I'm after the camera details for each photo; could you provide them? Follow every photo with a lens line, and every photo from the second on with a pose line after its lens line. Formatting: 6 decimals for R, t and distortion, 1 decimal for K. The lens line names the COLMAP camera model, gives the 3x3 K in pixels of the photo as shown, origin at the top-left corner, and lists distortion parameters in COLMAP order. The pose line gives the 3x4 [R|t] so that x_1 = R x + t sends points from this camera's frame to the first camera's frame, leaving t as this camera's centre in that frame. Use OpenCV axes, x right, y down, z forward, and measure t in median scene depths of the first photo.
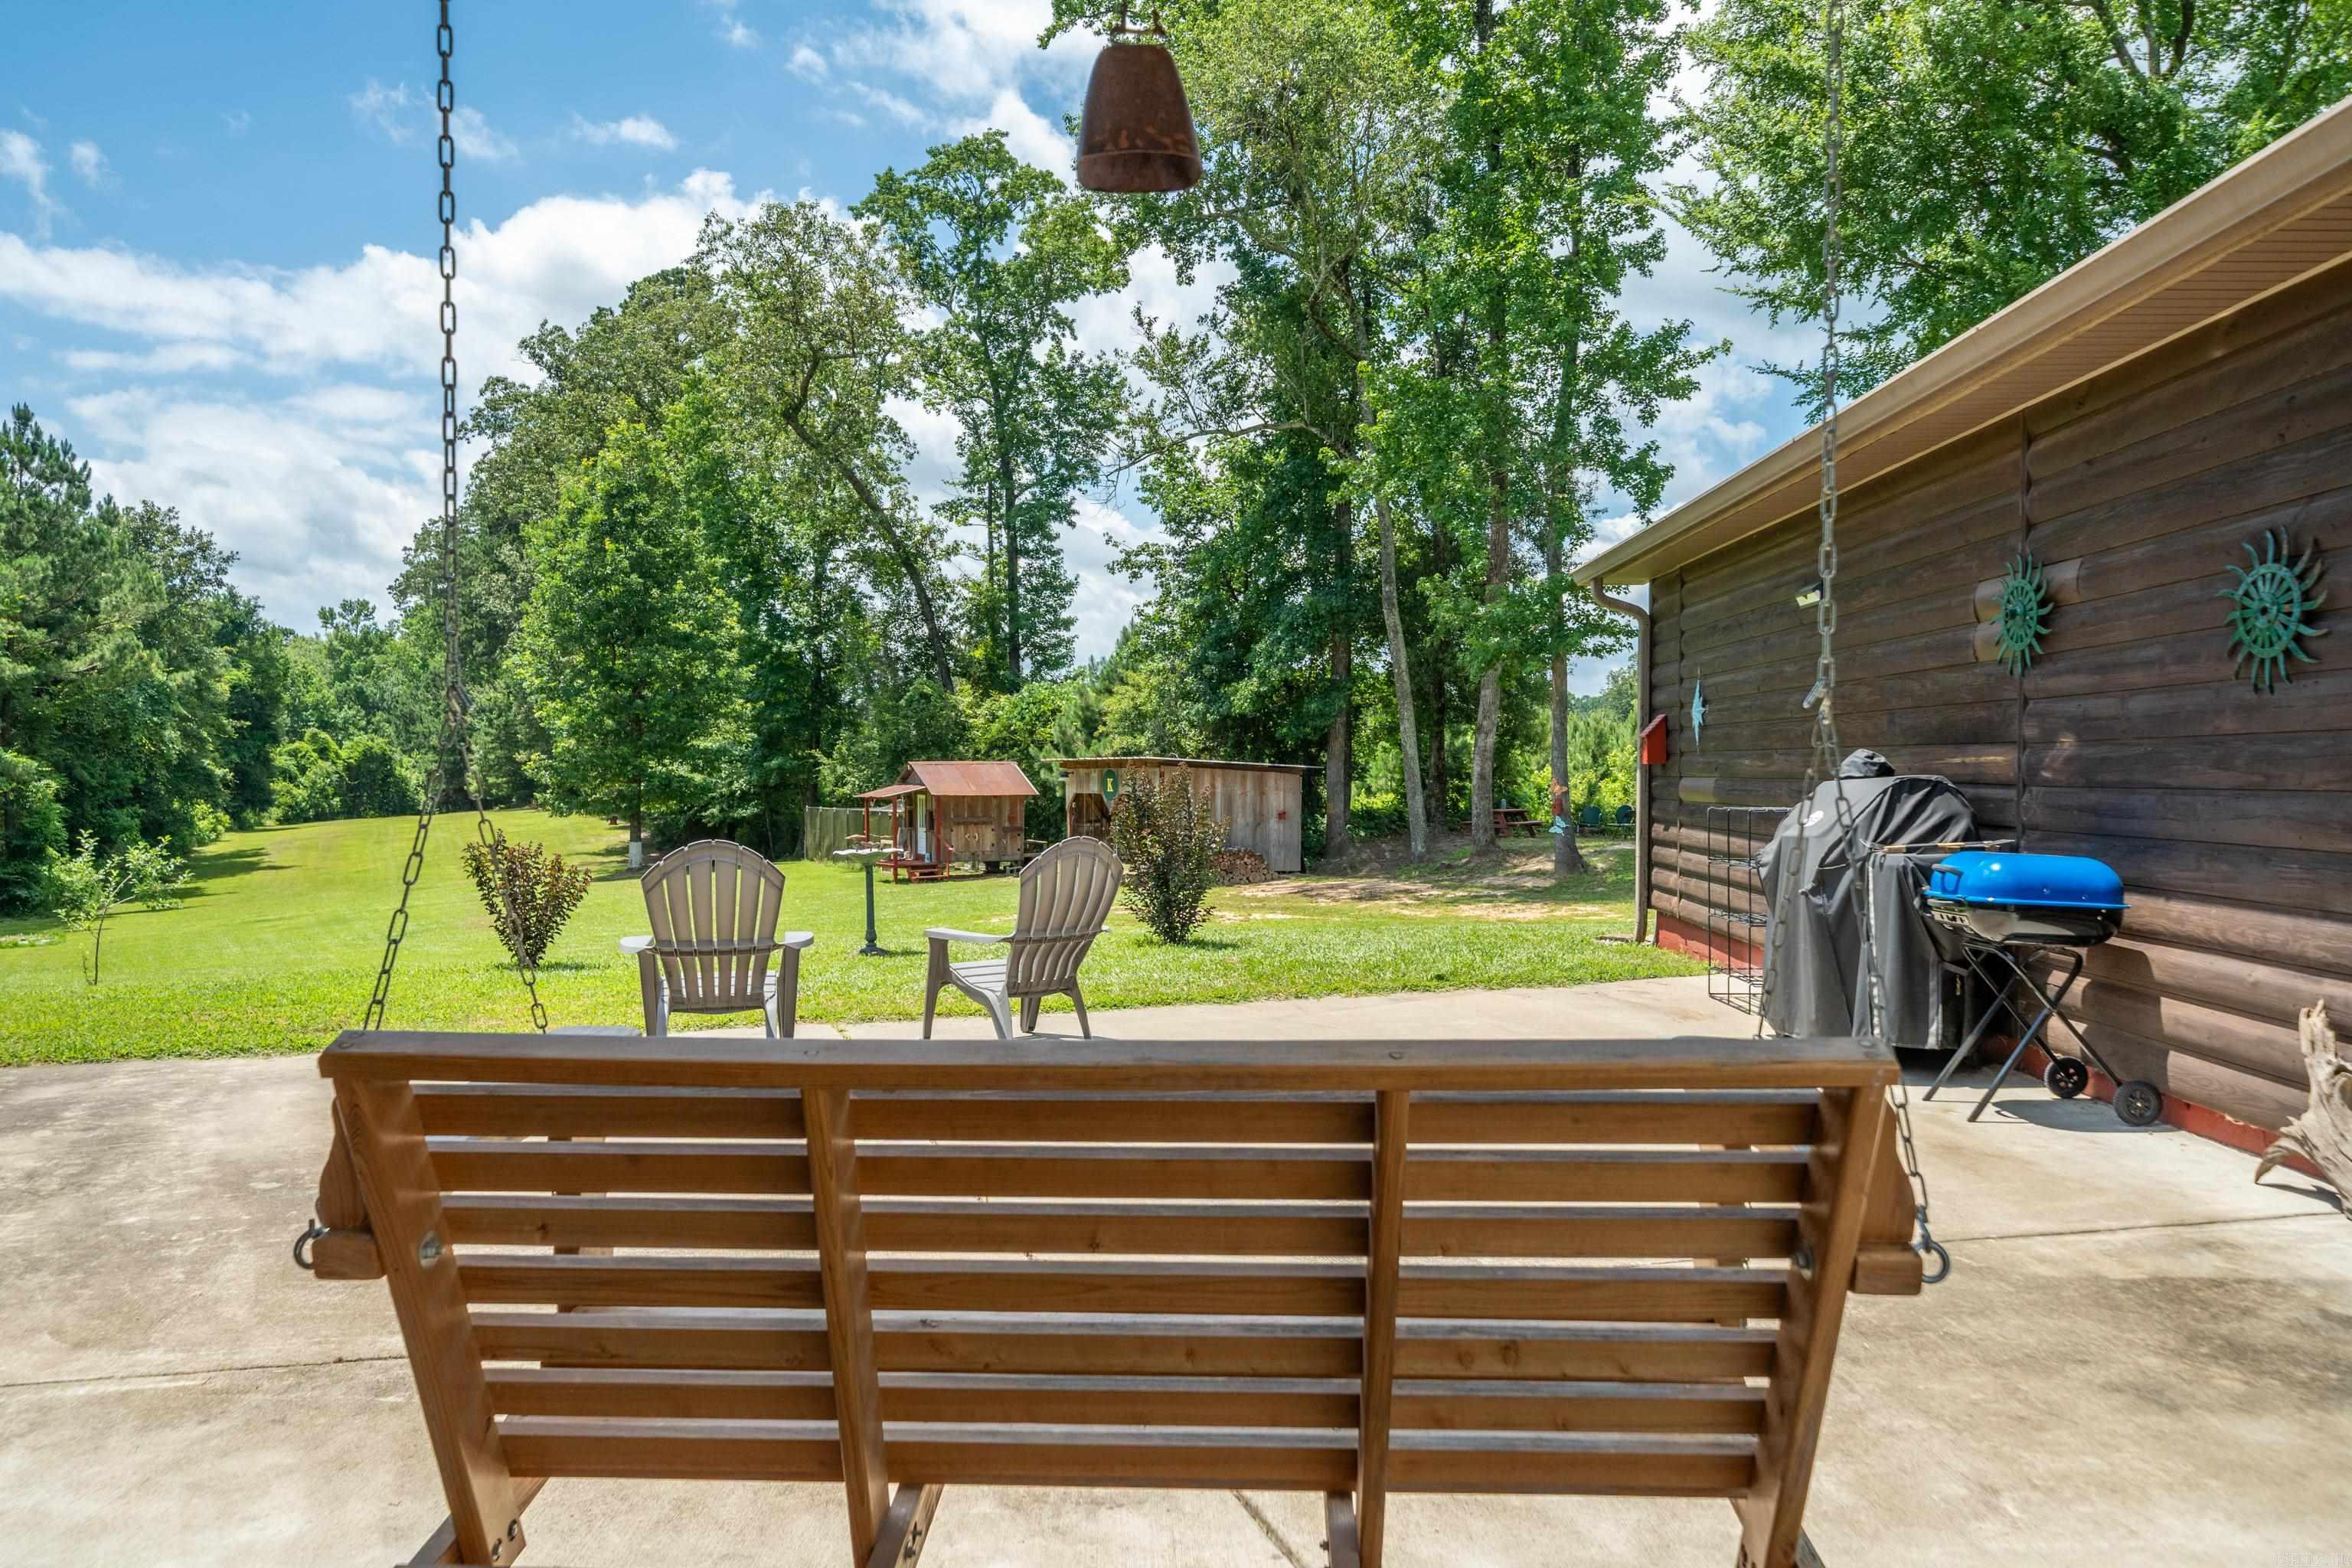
lens RADIAL K [[1585.0, 0, 1192.0], [0, 1585.0, 781.1], [0, 0, 1]] dist [0.001134, 0.001079]
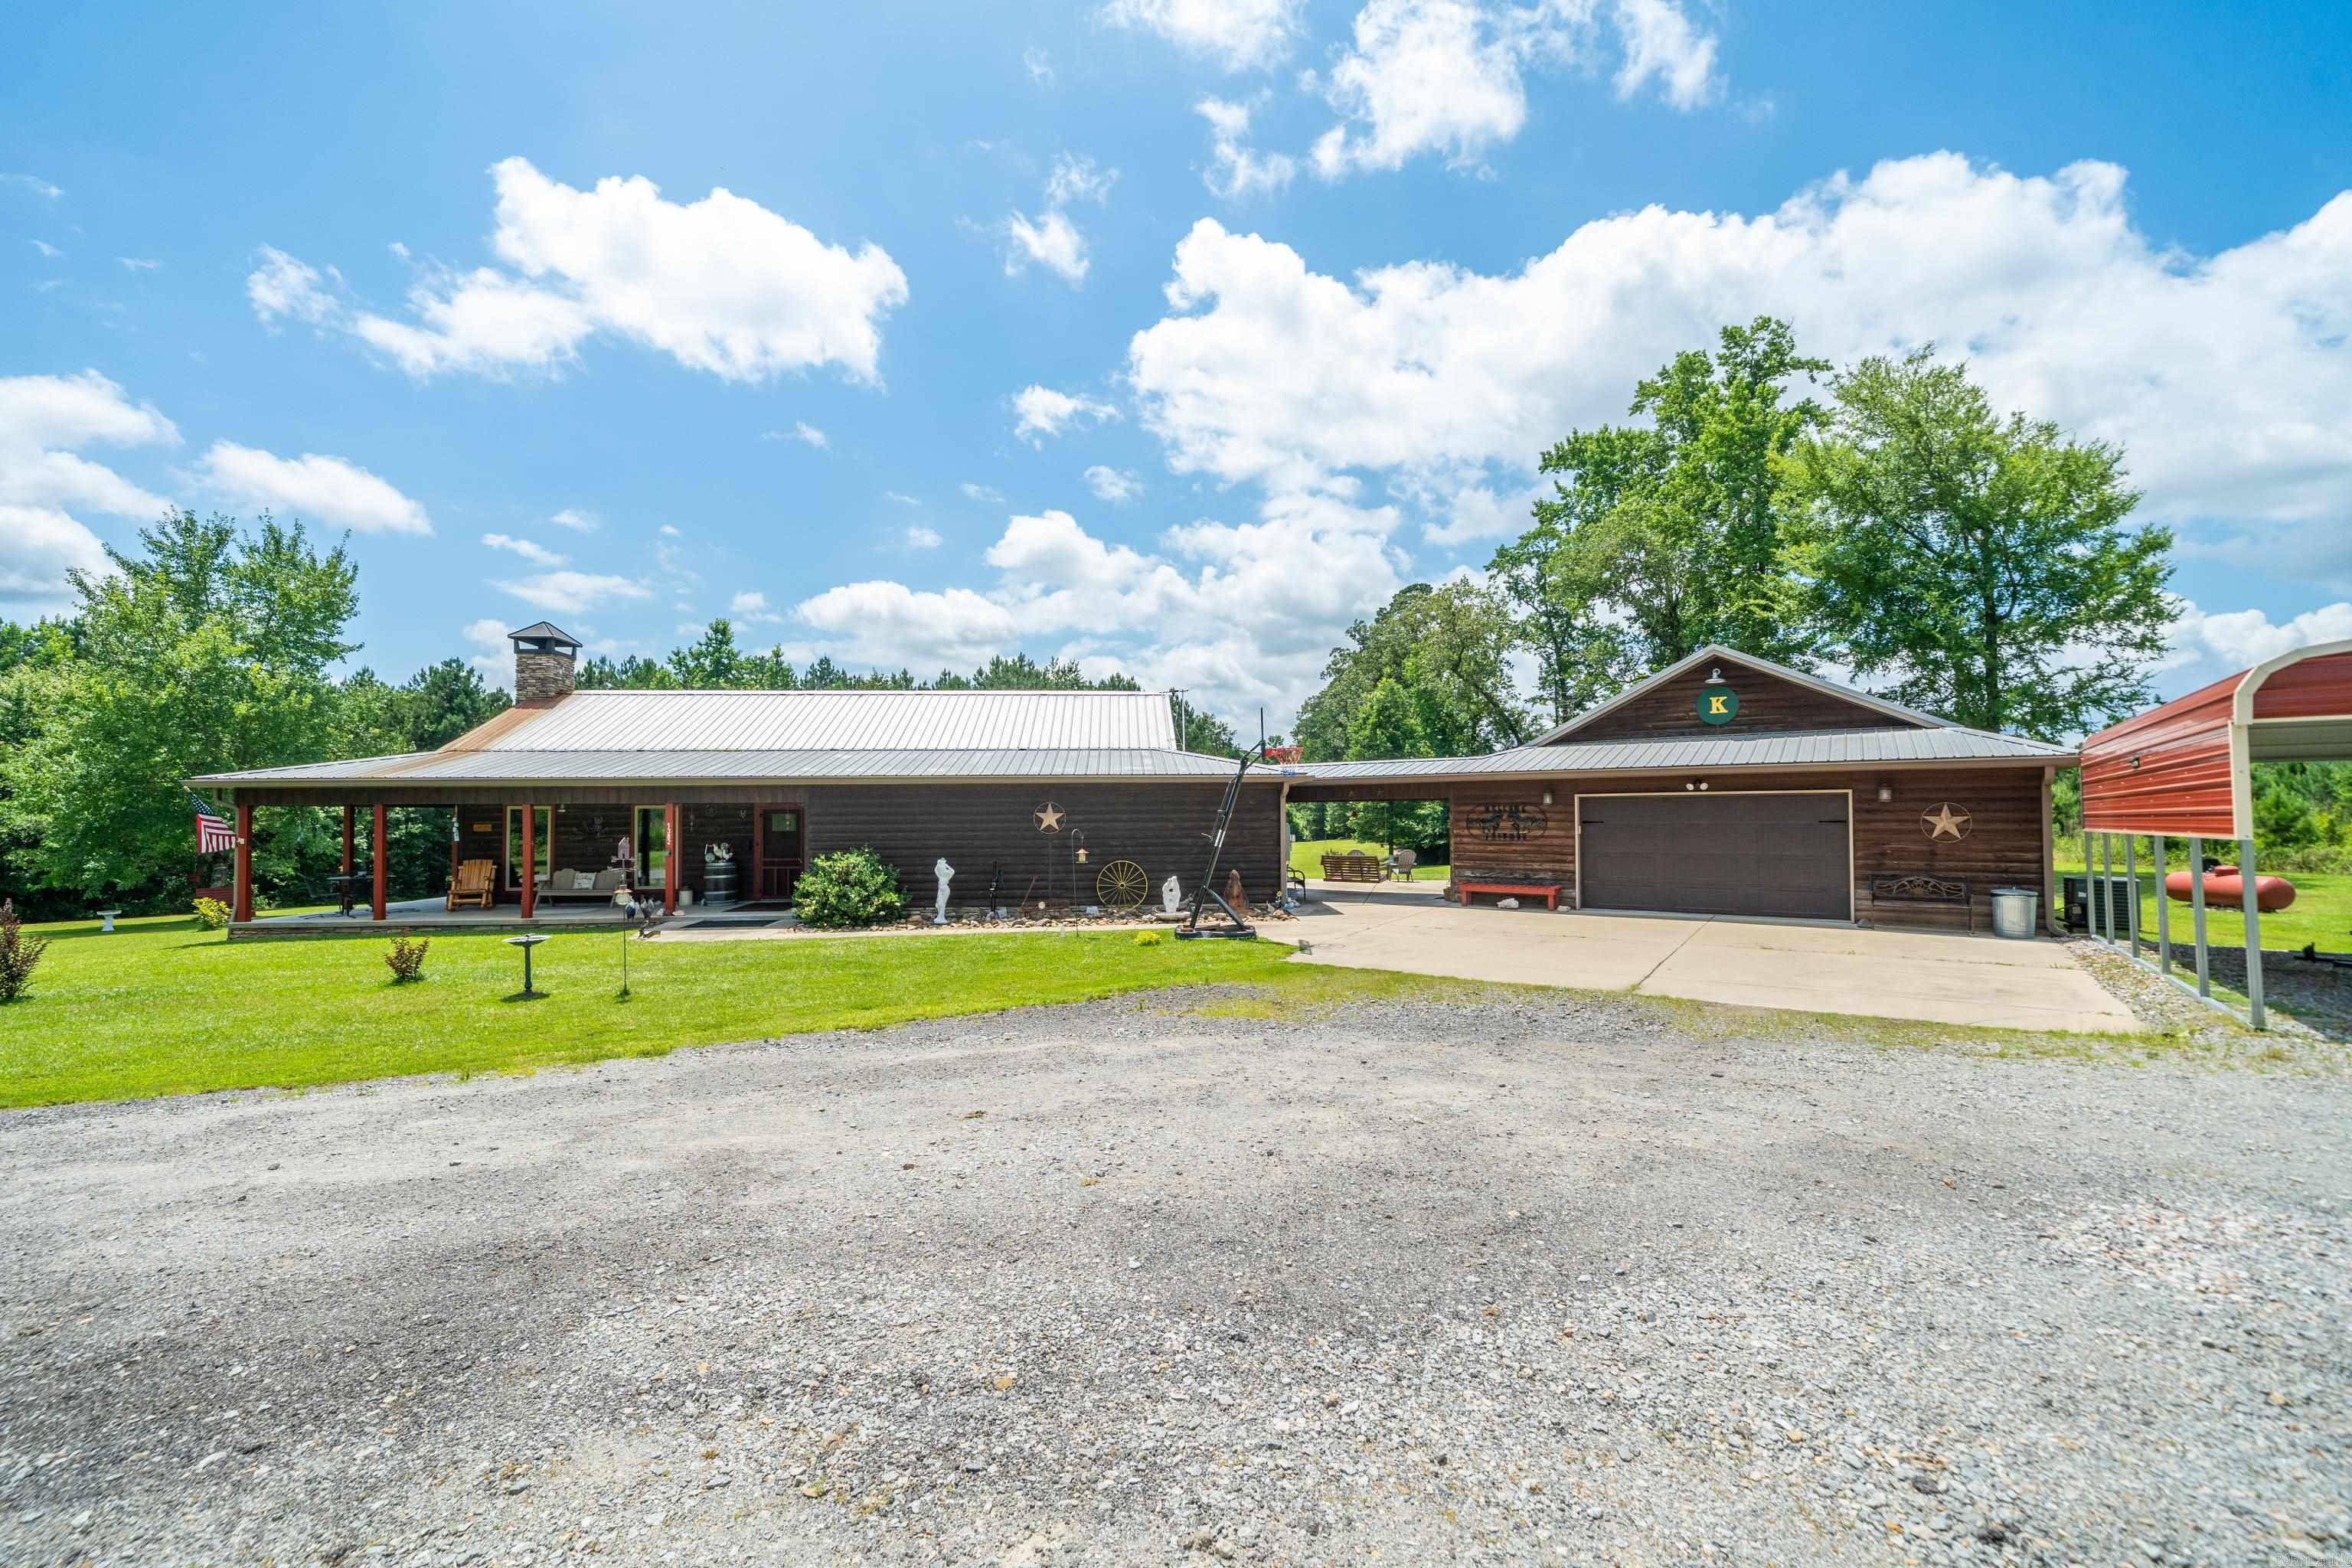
lens RADIAL K [[936.5, 0, 1183.0], [0, 936.5, 790.1], [0, 0, 1]] dist [-0.001157, -0.000024]
pose [[0.836052, -0.021989, -0.548210, 0.138777], [0.002596, 0.999344, -0.036125, -0.007014], [0.548645, 0.028779, 0.835560, -0.301355]]
